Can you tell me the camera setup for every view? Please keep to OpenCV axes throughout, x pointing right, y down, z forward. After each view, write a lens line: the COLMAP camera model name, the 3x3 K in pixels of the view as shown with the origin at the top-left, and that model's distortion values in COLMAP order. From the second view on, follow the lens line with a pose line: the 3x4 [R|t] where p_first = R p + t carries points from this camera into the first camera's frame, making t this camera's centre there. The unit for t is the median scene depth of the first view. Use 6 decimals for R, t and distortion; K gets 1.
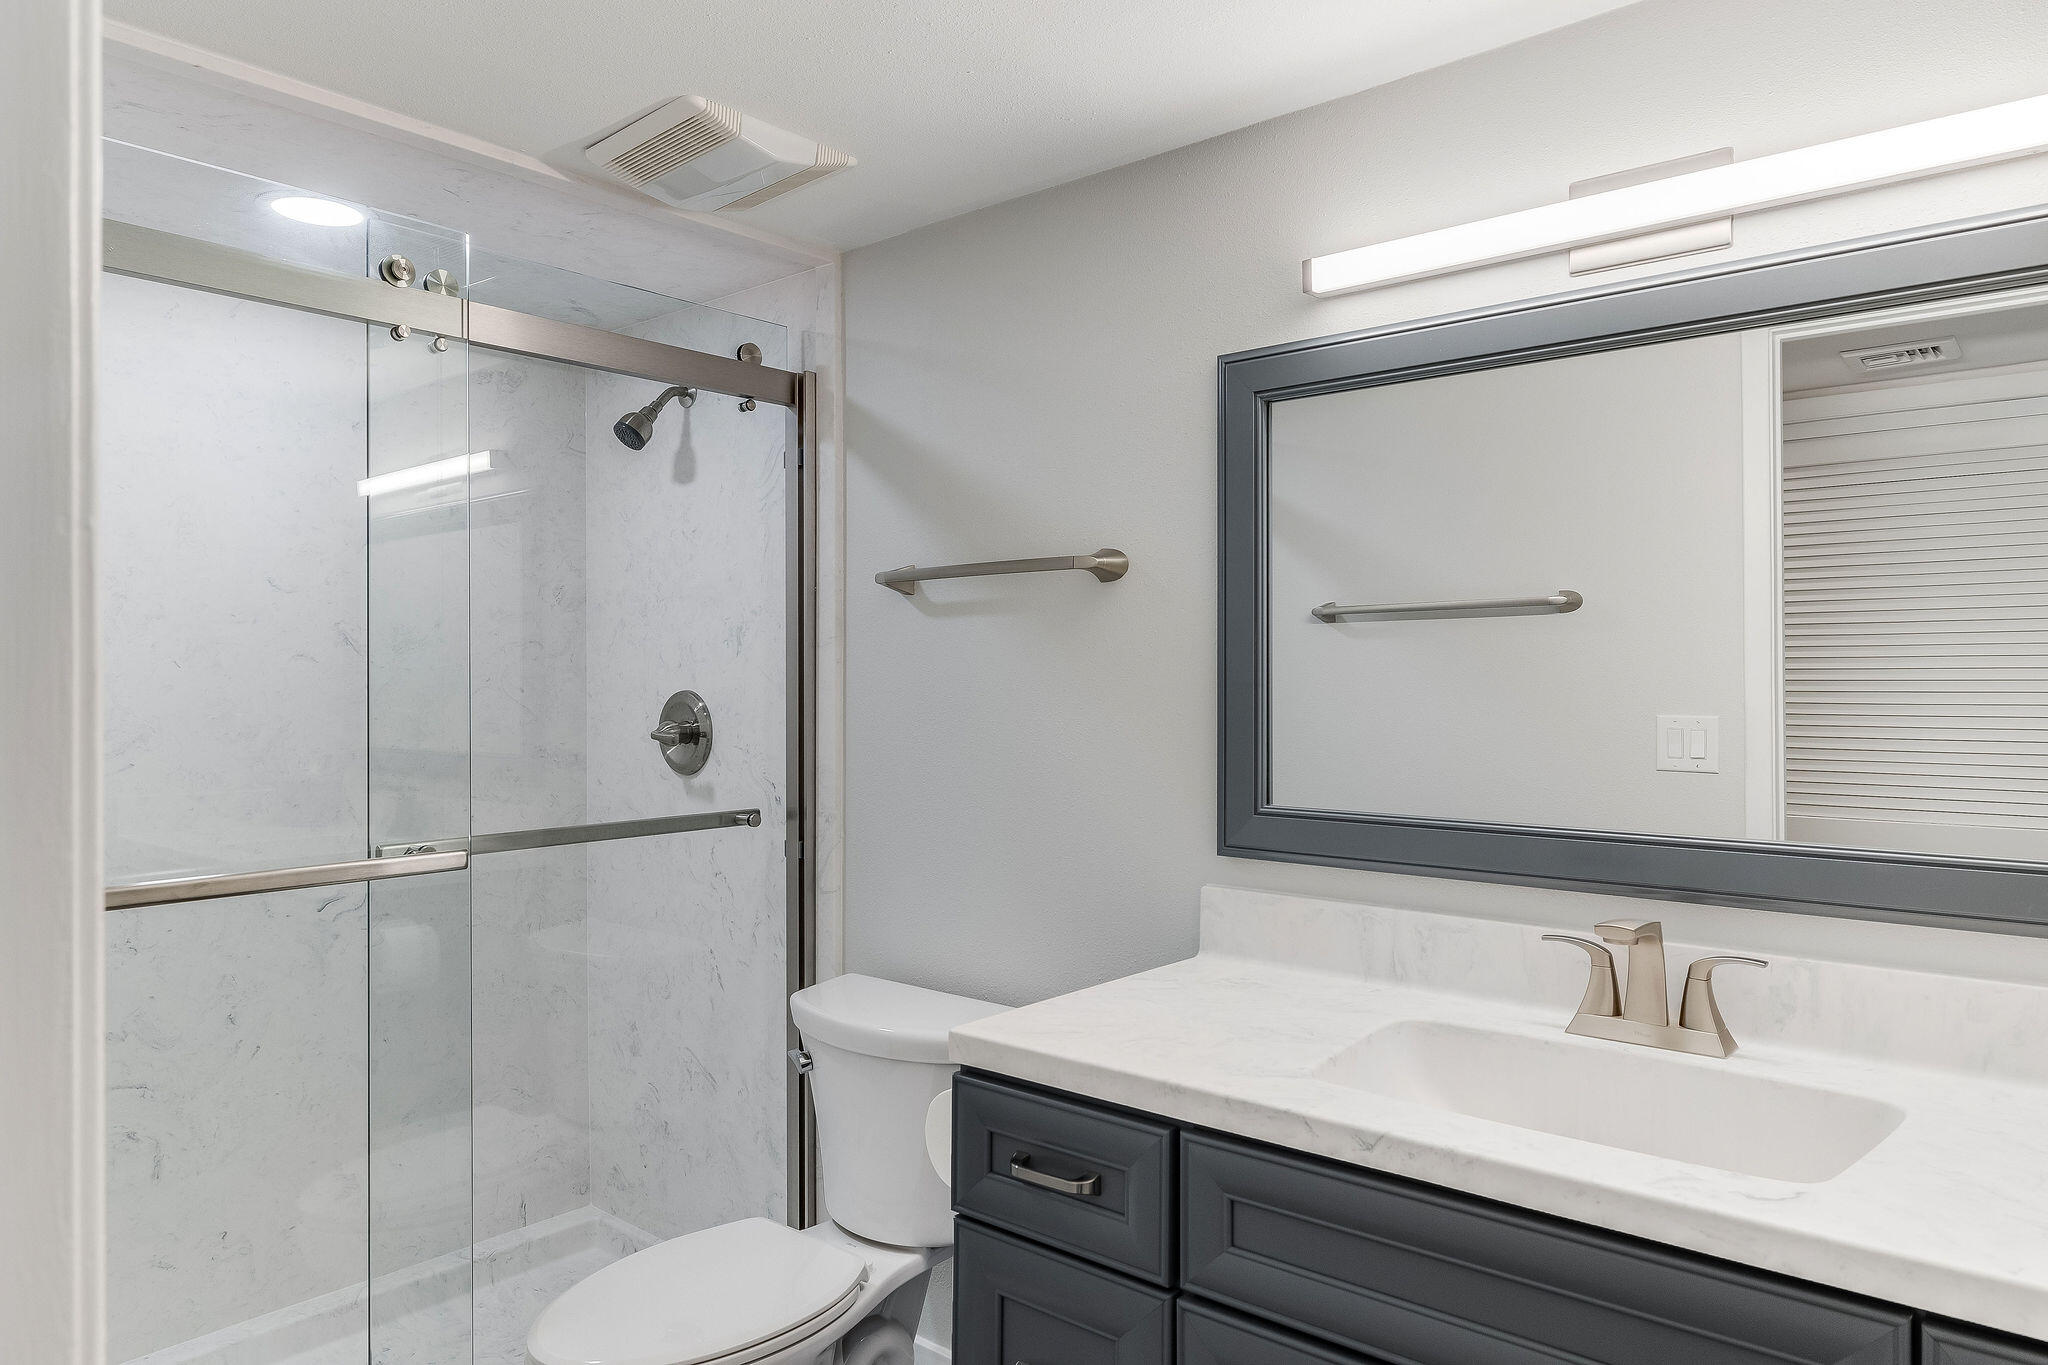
lens RADIAL K [[1316.9, 0, 1025.8], [0, 1316.9, 682.3], [0, 0, 1]] dist [0.012805, 0.000936]
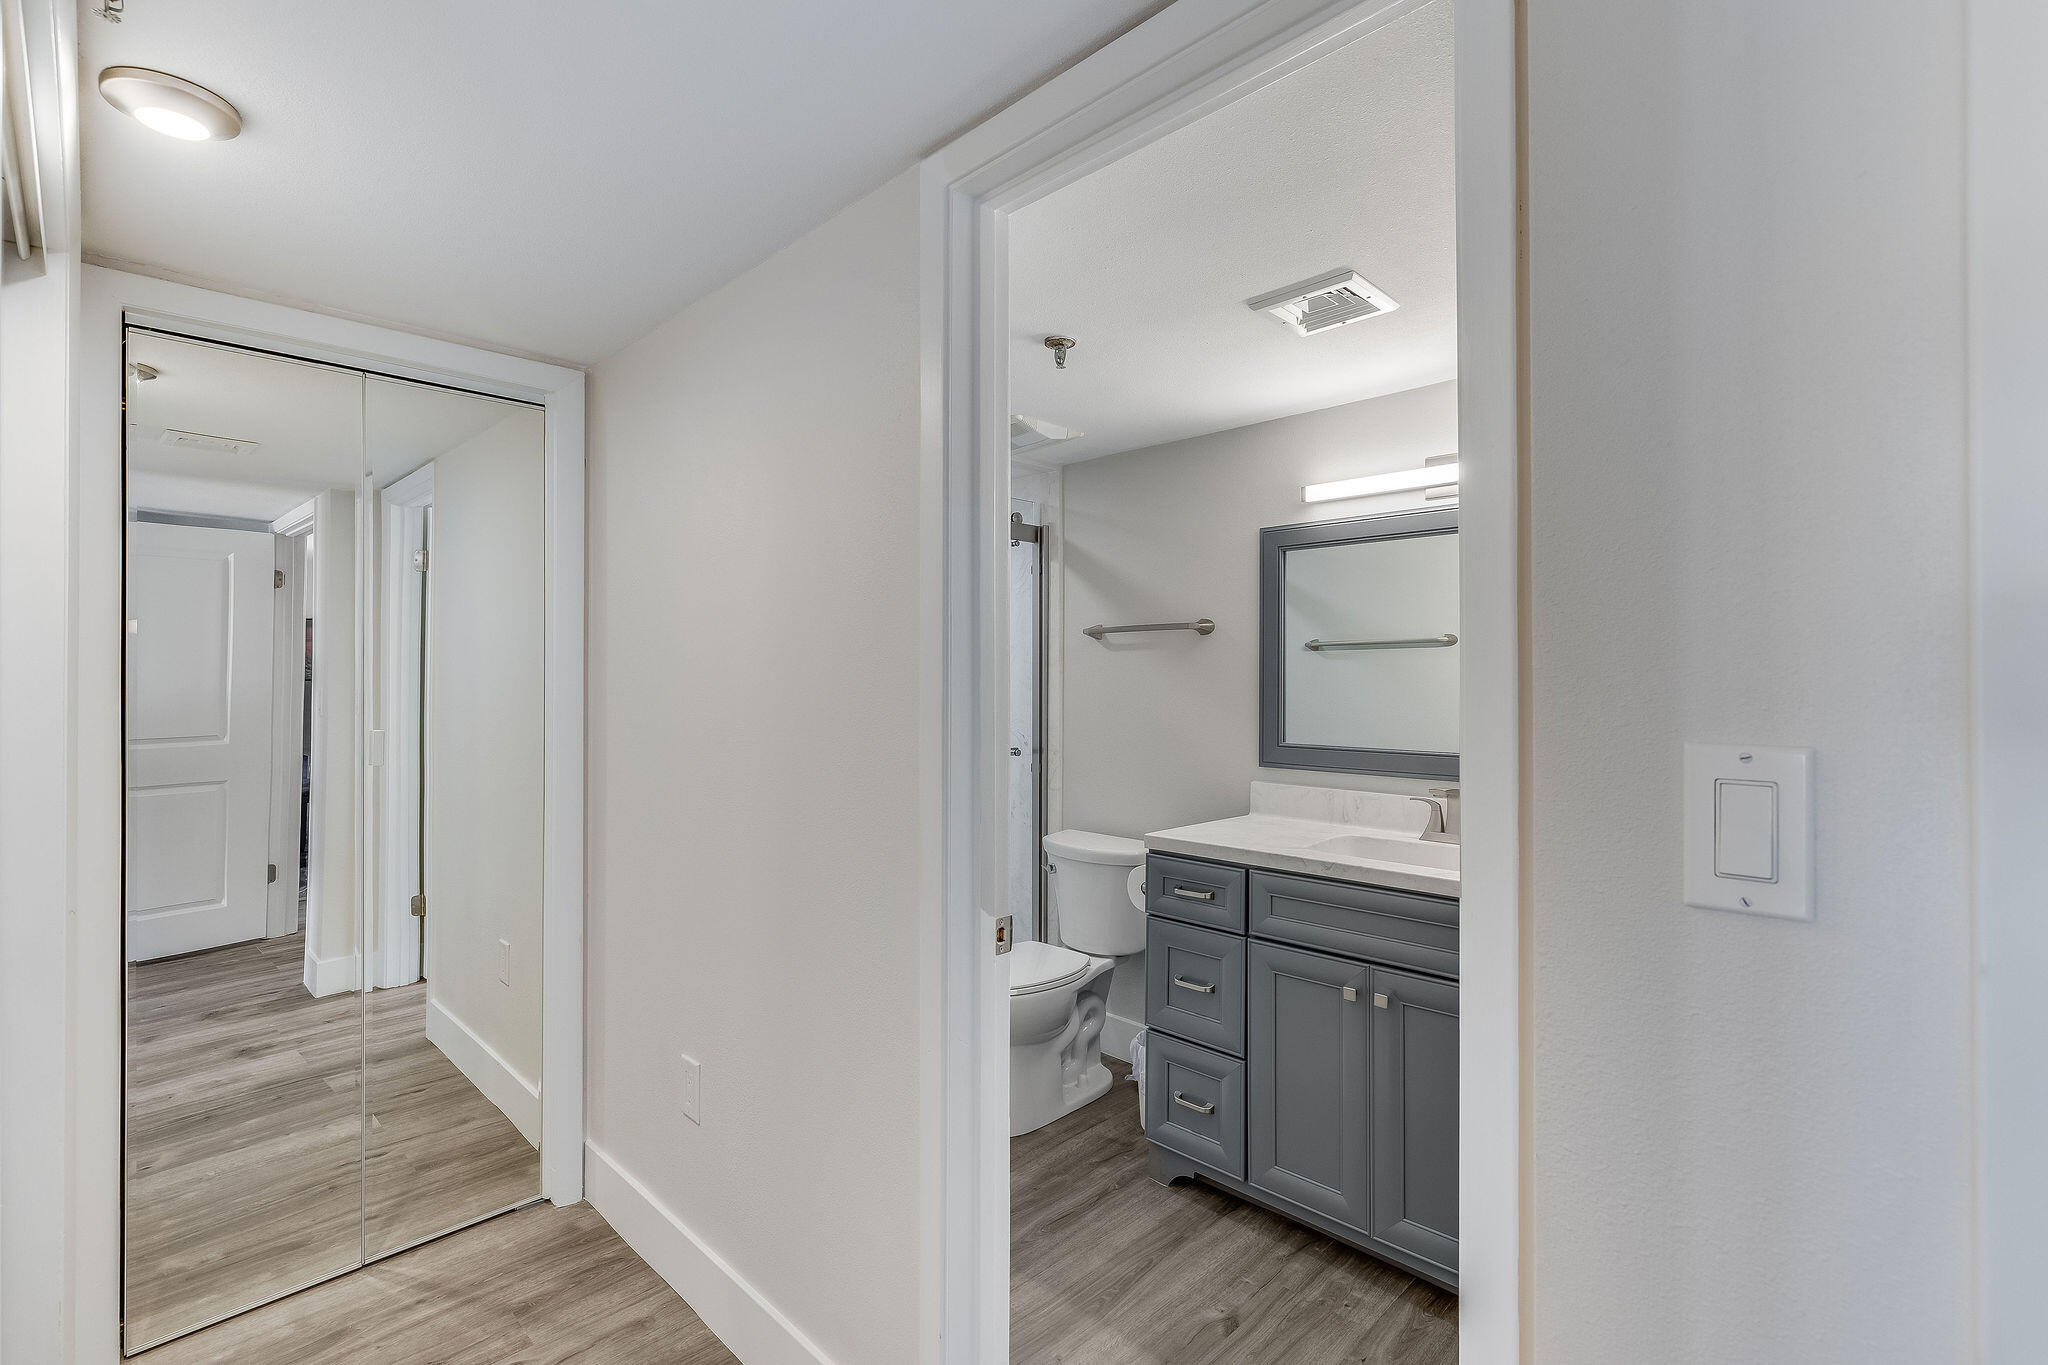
lens RADIAL K [[950.5, 0, 1022.0], [0, 950.5, 679.7], [0, 0, 1]] dist [0.001487, -0.002022]
pose [[0.997136, 0.003514, -0.075544, -0.109737], [-0.003774, 0.999987, -0.003296, -0.000619], [0.075532, 0.003572, 0.997137, -0.504878]]
